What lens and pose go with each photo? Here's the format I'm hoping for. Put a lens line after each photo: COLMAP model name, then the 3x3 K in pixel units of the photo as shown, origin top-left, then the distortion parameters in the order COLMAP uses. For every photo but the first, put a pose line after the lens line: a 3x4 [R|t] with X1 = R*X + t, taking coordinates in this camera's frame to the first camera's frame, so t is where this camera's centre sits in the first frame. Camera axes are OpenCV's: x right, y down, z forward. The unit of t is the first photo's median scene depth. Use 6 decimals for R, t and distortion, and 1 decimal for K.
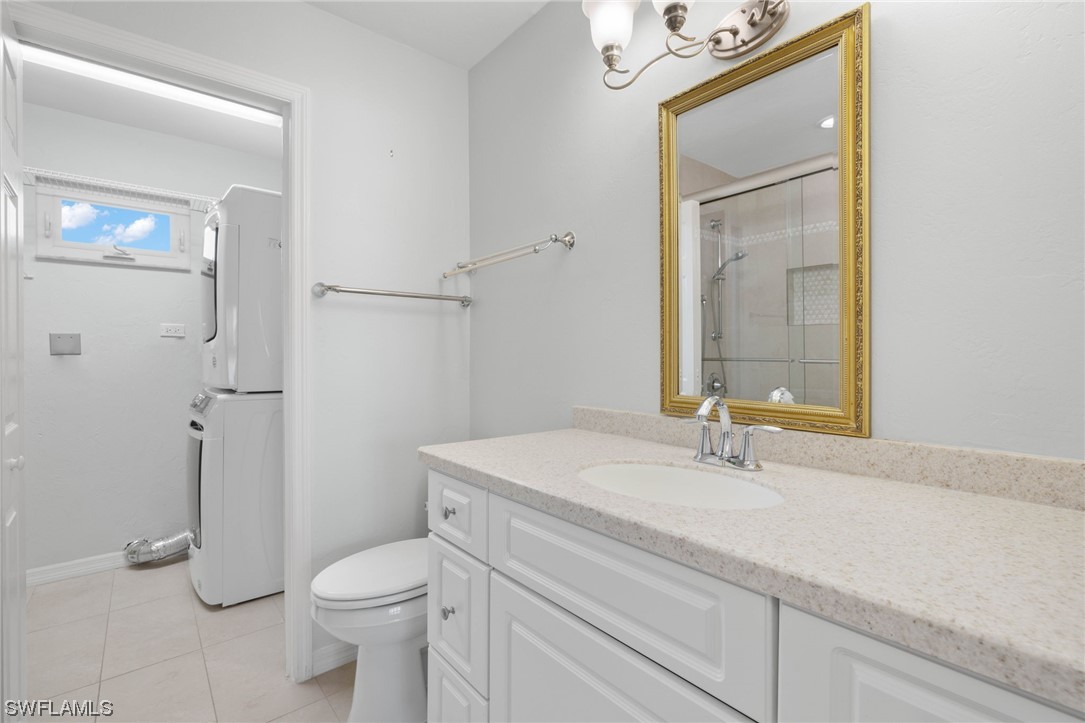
lens RADIAL K [[457.2, 0, 544.8], [0, 457.2, 355.5], [0, 0, 1]] dist [0.002736, 0.000649]
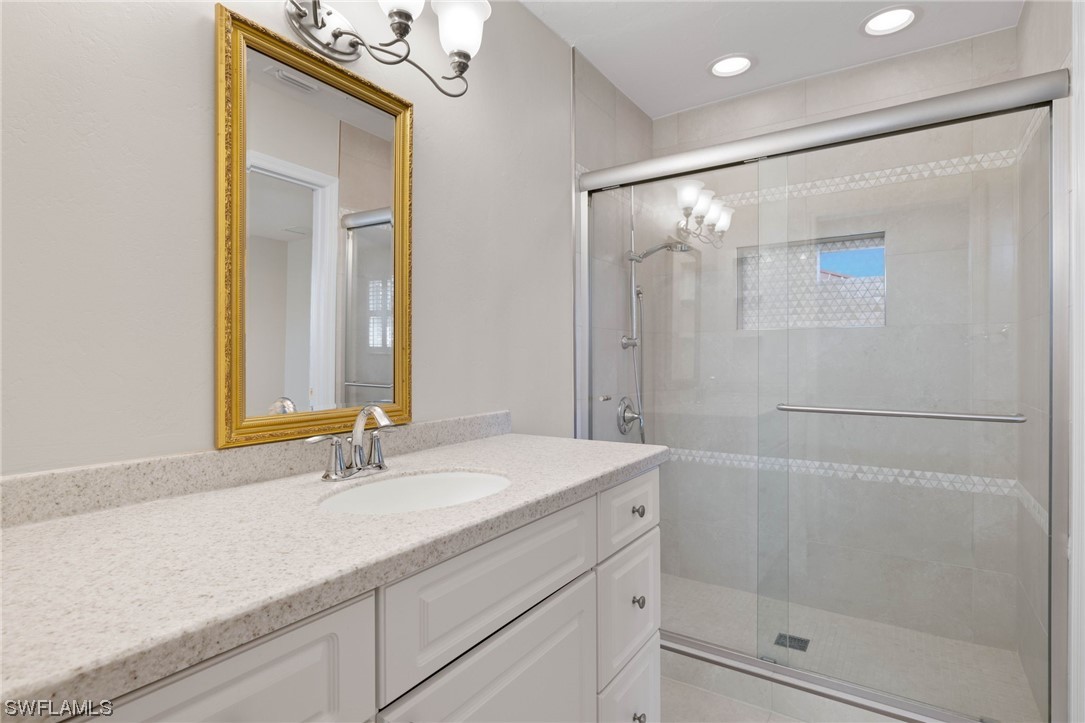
lens RADIAL K [[542.6, 0, 540.6], [0, 542.6, 363.5], [0, 0, 1]] dist [0.000306, -0.000129]
pose [[-0.246203, -0.006916, 0.969194, -0.918113], [0.003587, 0.999961, 0.008047, -0.006972], [-0.969212, 0.005458, -0.246169, 1.024914]]
